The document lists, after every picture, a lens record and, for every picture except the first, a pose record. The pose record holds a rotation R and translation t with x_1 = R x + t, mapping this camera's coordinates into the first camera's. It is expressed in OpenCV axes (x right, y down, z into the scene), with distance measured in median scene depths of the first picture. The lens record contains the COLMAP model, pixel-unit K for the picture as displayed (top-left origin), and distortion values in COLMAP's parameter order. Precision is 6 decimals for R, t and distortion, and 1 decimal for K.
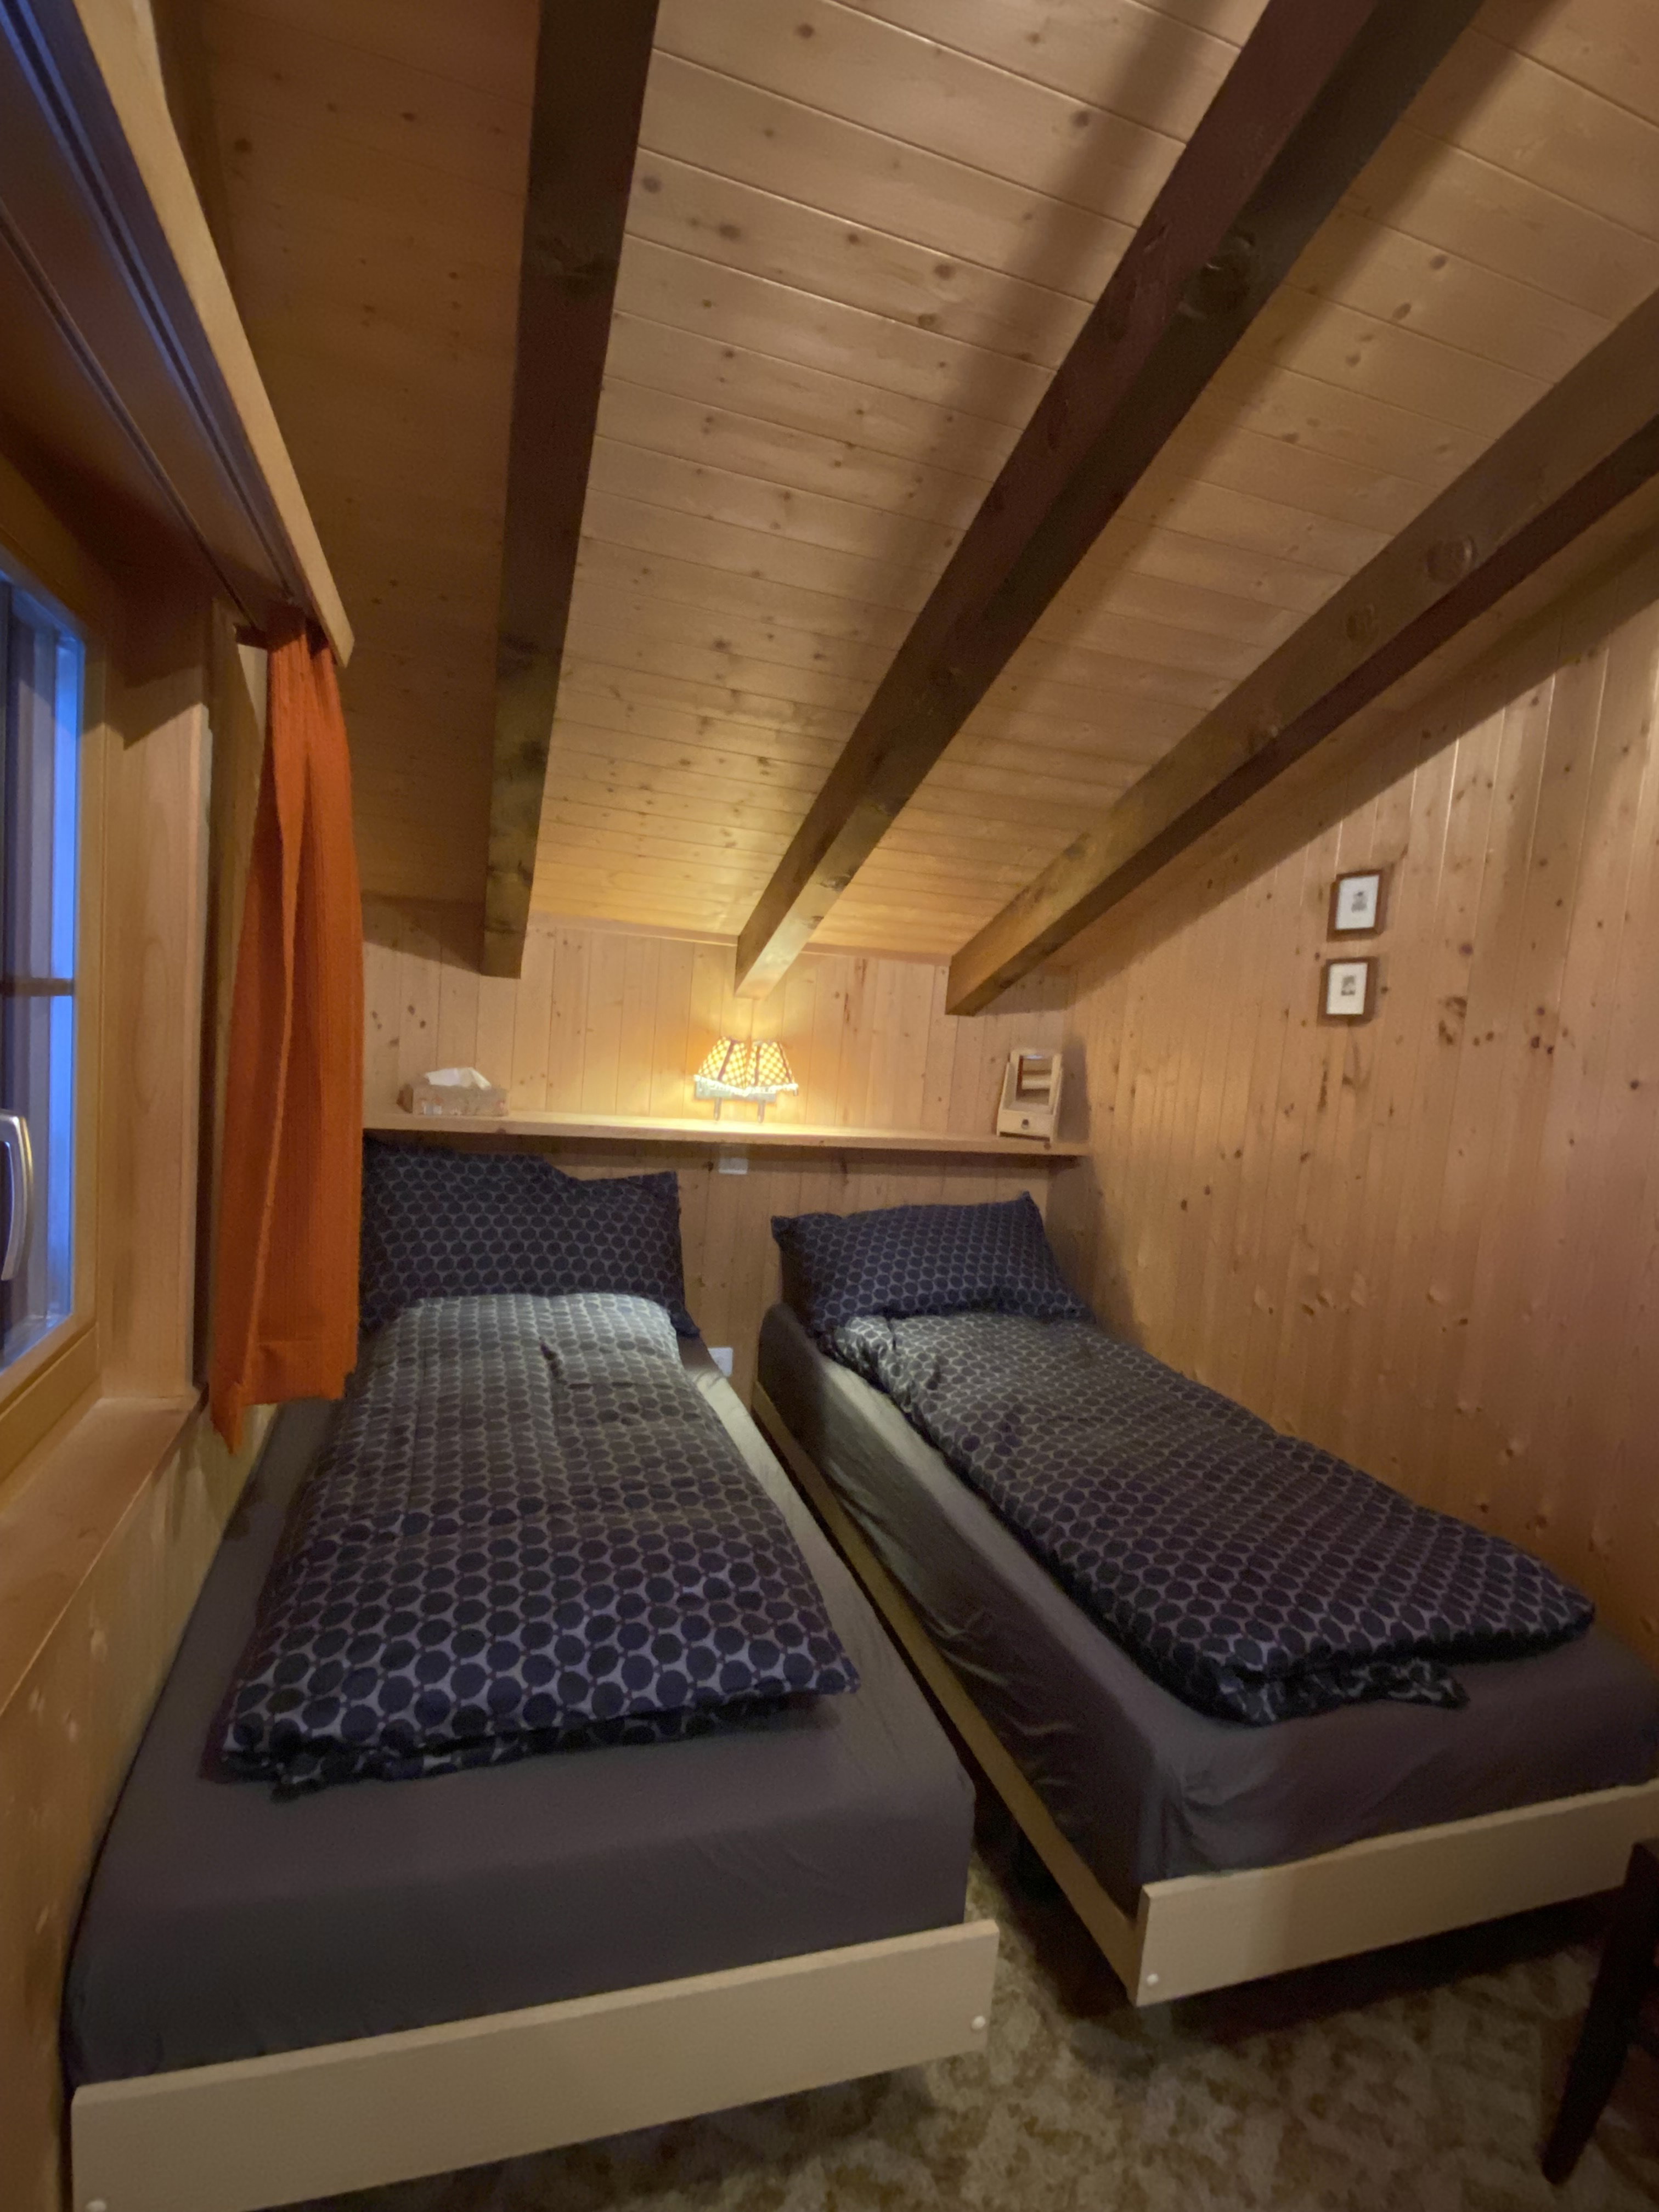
lens RADIAL K [[1073.3, 0, 820.4], [0, 1073.3, 1096.6], [0, 0, 1]] dist [0.002055, -0.009348]
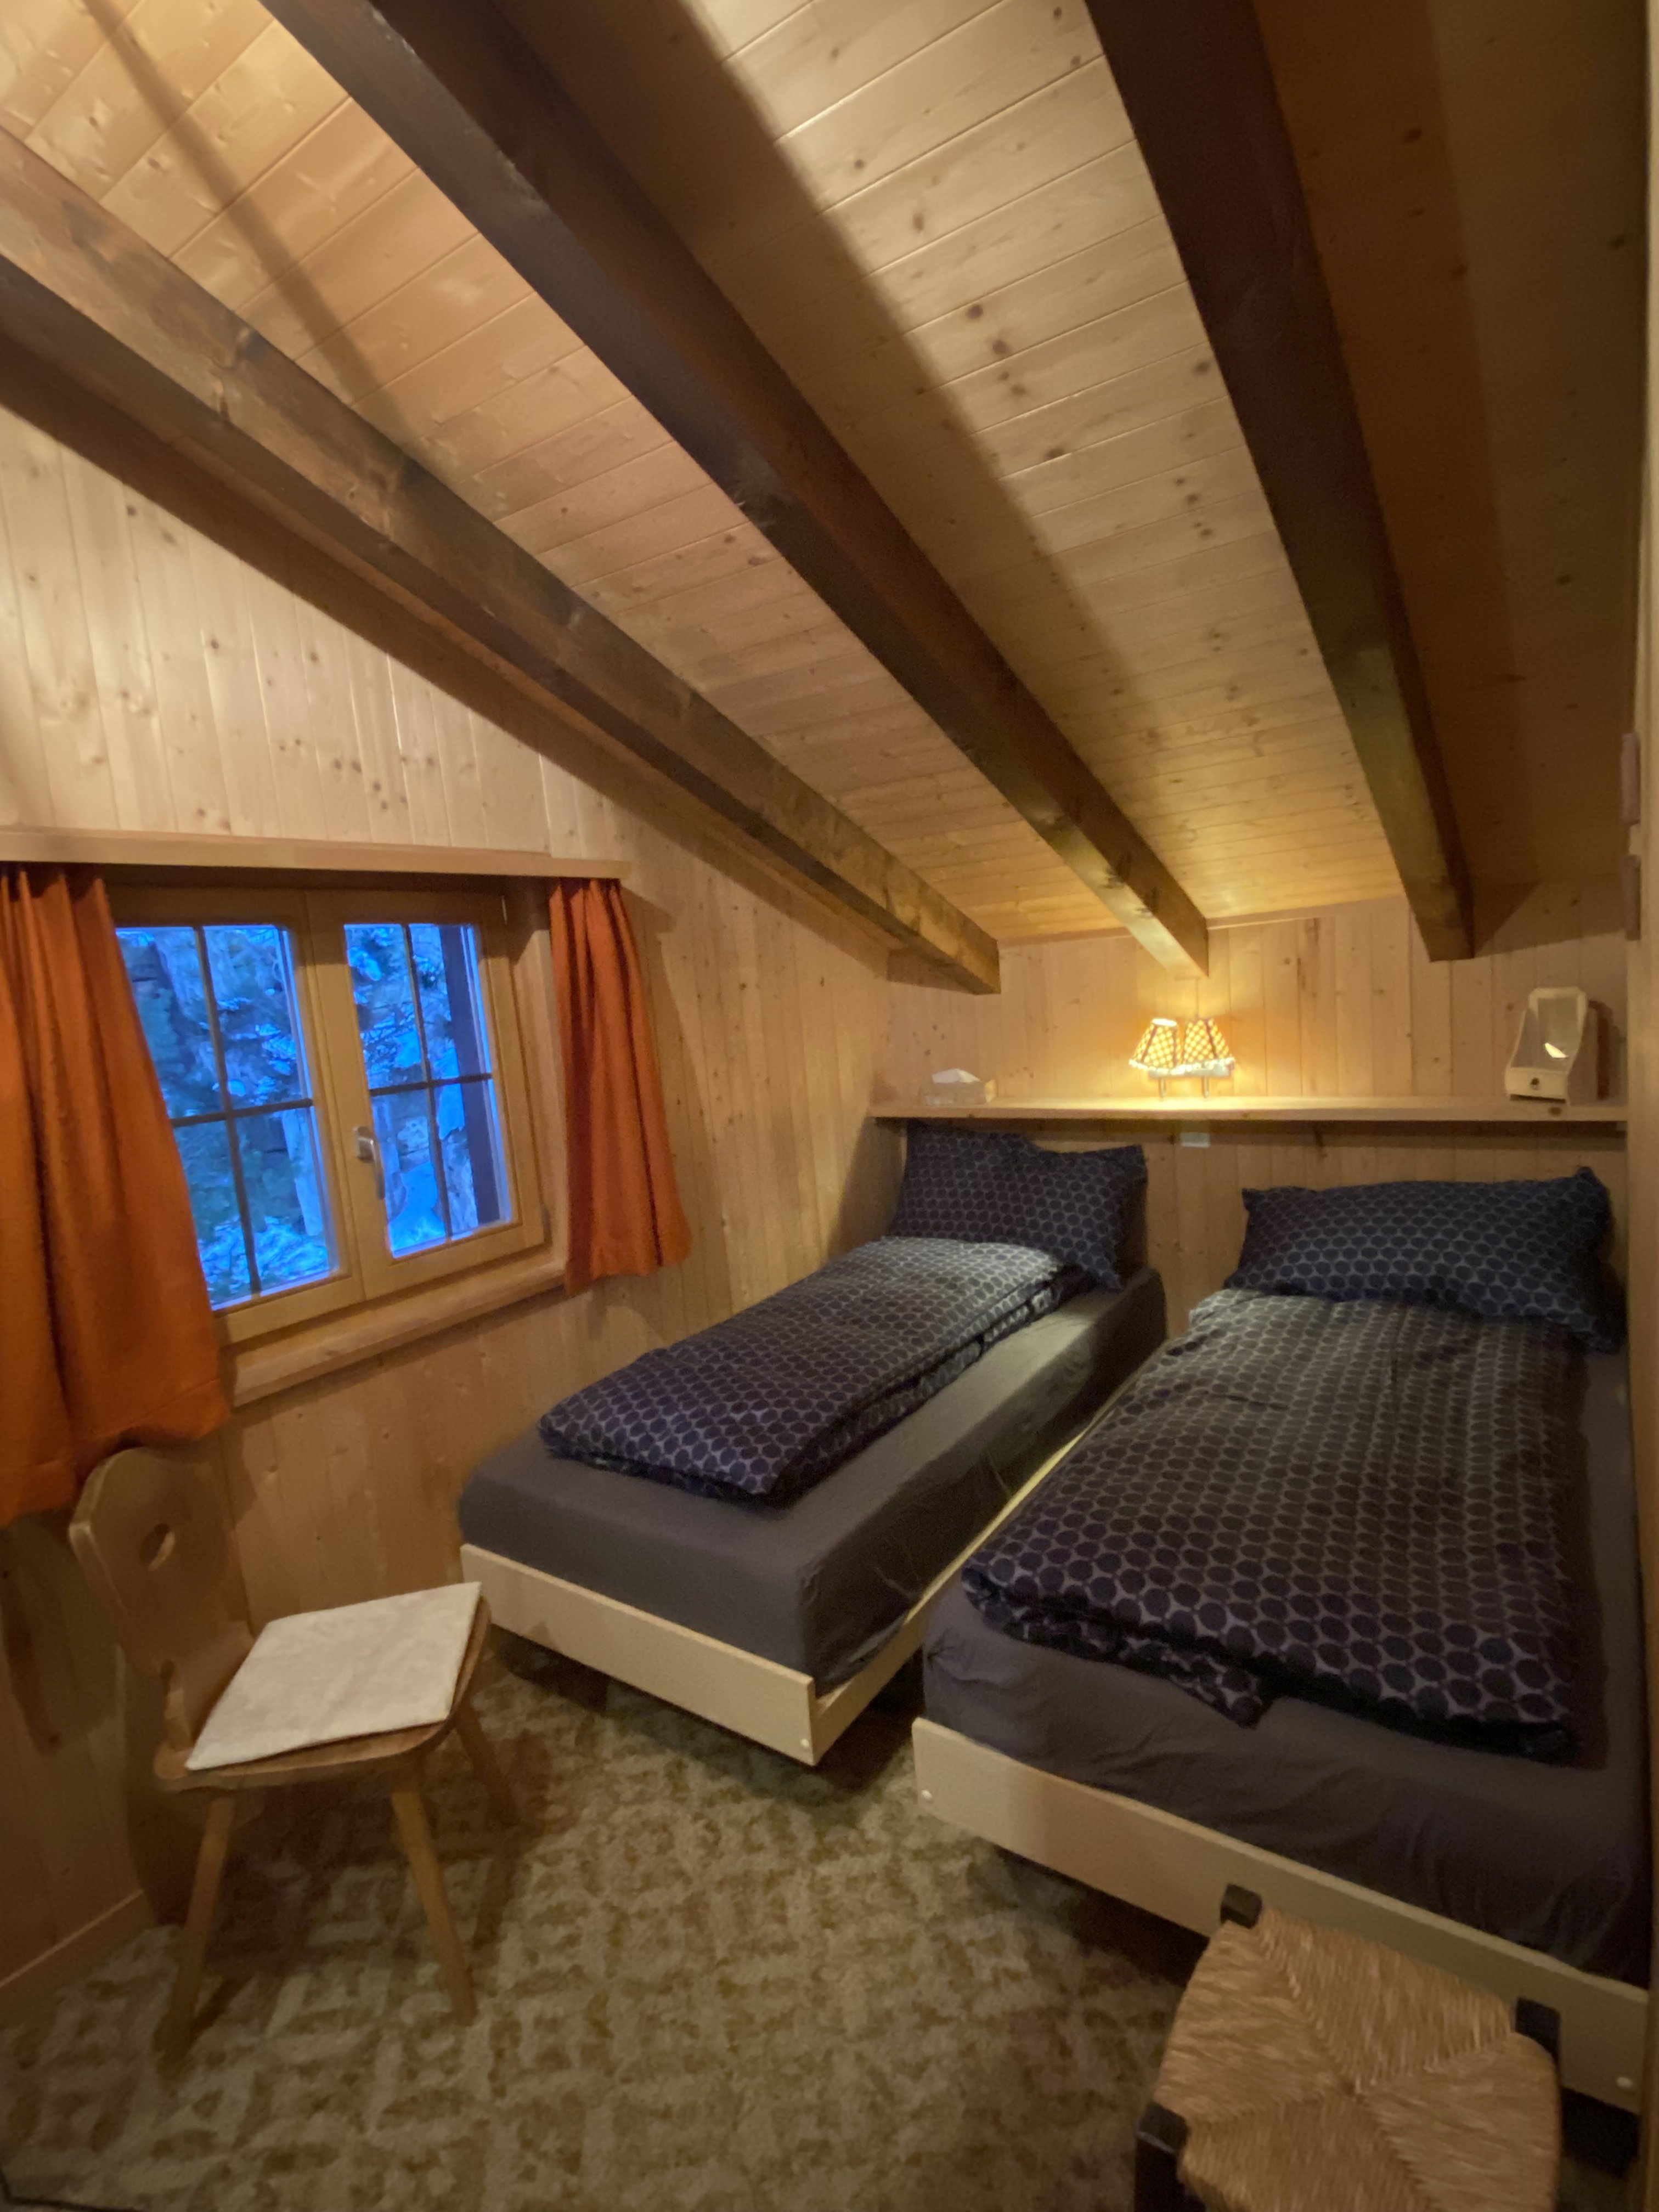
lens RADIAL K [[1073.3, 0, 815.7], [0, 1073.3, 1089.0], [0, 0, 1]] dist [0.002055, -0.009348]
pose [[0.586997, -0.046102, -0.808276, 0.854093], [0.067268, 0.997702, -0.008054, -0.002043], [0.806790, -0.049644, 0.588749, 0.125801]]
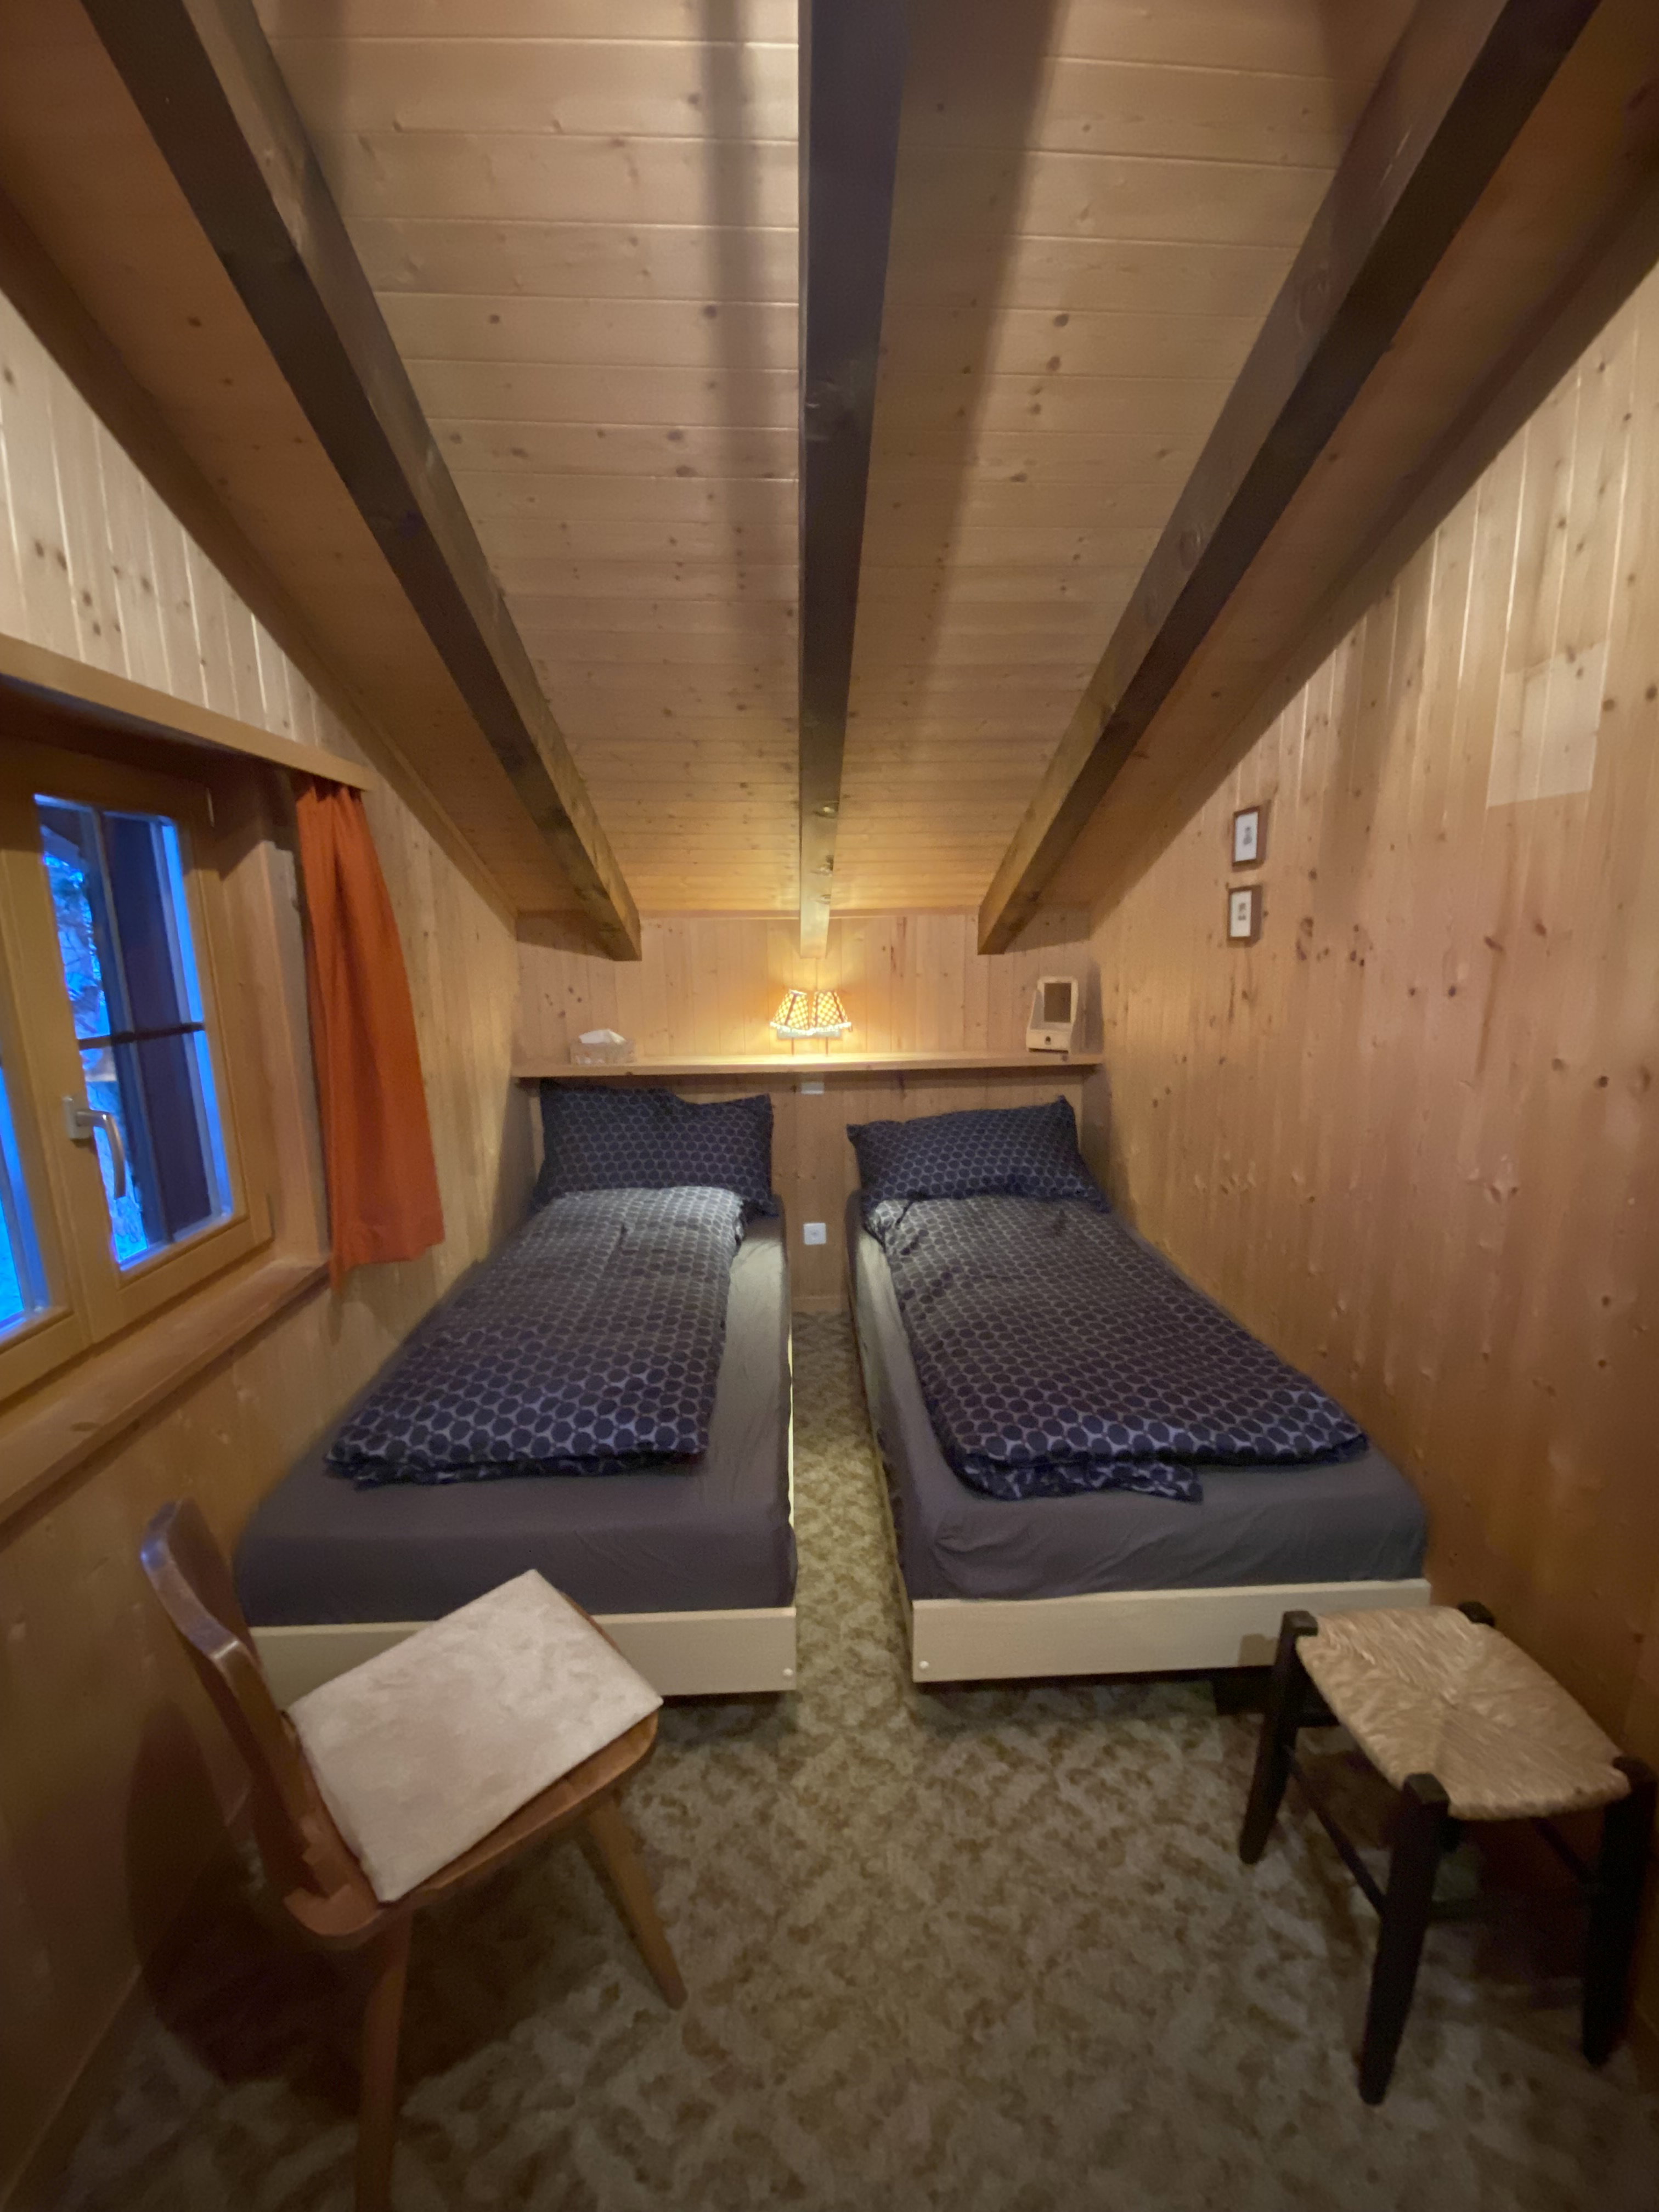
lens RADIAL K [[886.8, 0, 826.8], [0, 886.8, 1096.7], [0, 0, 1]] dist [0.000799, -0.005045]
pose [[0.960439, -0.047213, -0.274459, 0.359882], [0.072306, 0.994003, 0.082036, -0.018607], [0.268939, -0.098636, 0.958093, -0.057239]]
